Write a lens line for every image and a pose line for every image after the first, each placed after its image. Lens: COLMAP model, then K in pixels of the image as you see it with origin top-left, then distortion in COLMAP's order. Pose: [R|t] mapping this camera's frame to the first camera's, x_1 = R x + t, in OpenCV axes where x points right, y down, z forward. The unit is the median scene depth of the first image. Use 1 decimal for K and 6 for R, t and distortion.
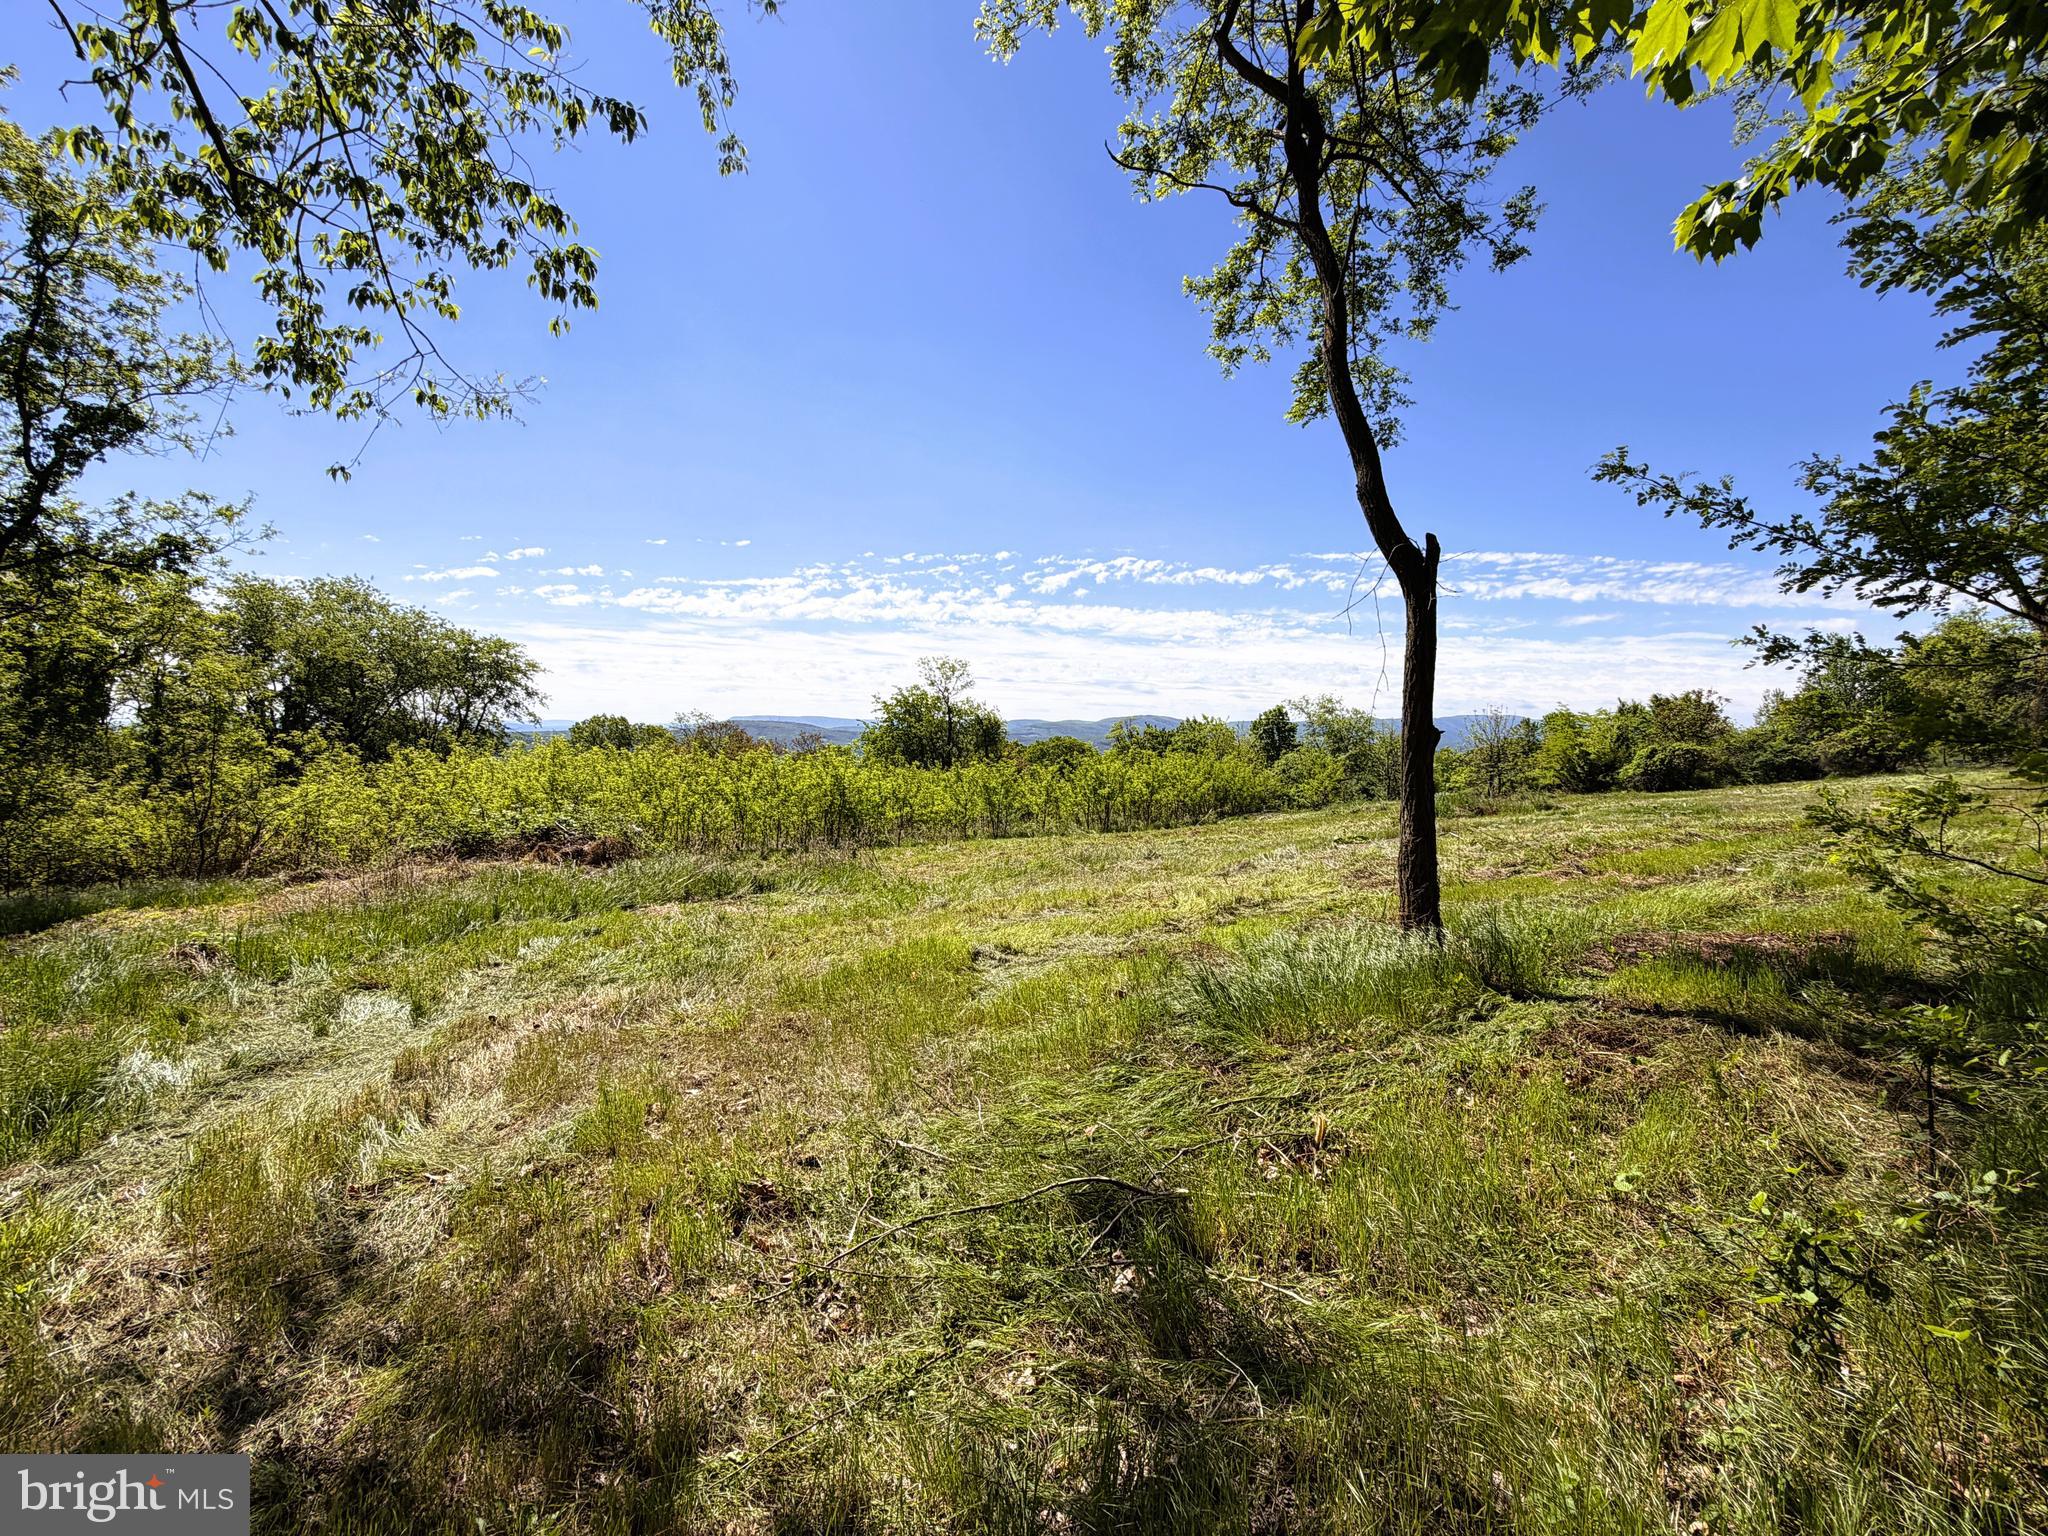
lens RADIAL K [[891.8, 0, 1038.8], [0, 891.8, 764.9], [0, 0, 1]] dist [-0.003212, 0.001139]
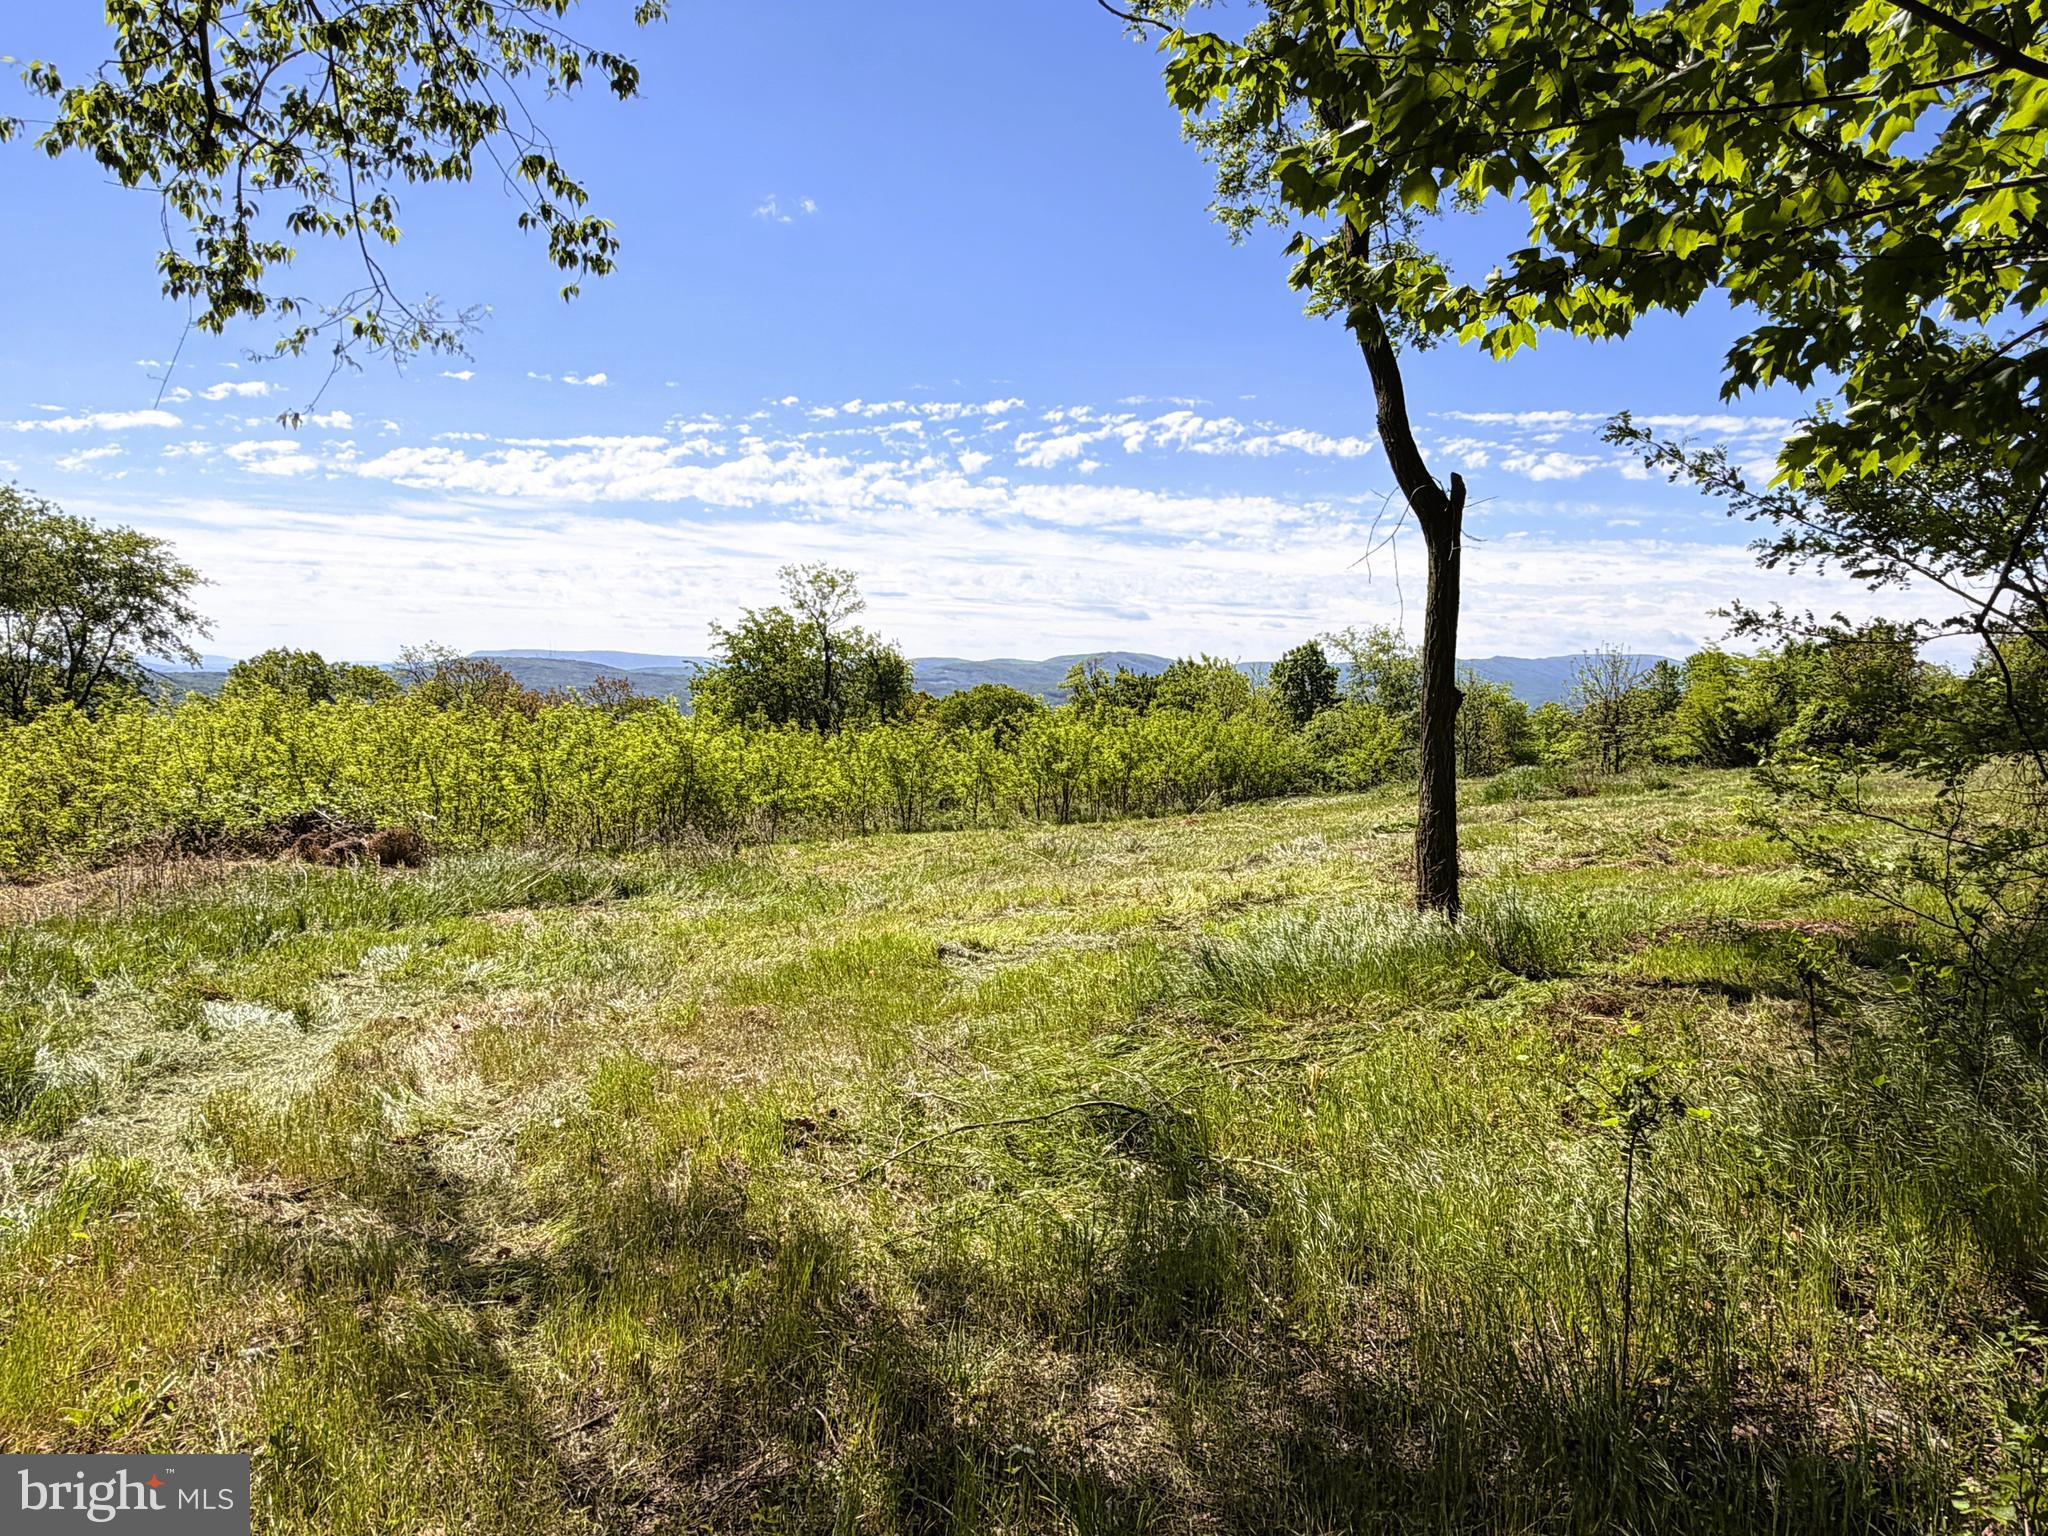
lens RADIAL K [[1387.9, 0, 1047.7], [0, 1387.9, 759.5], [0, 0, 1]] dist [-0.045773, 0.035586]
pose [[0.997440, -0.000145, 0.071503, -0.039112], [-0.001559, 0.999716, 0.023781, -0.002257], [-0.071486, -0.023831, 0.997157, -0.203067]]
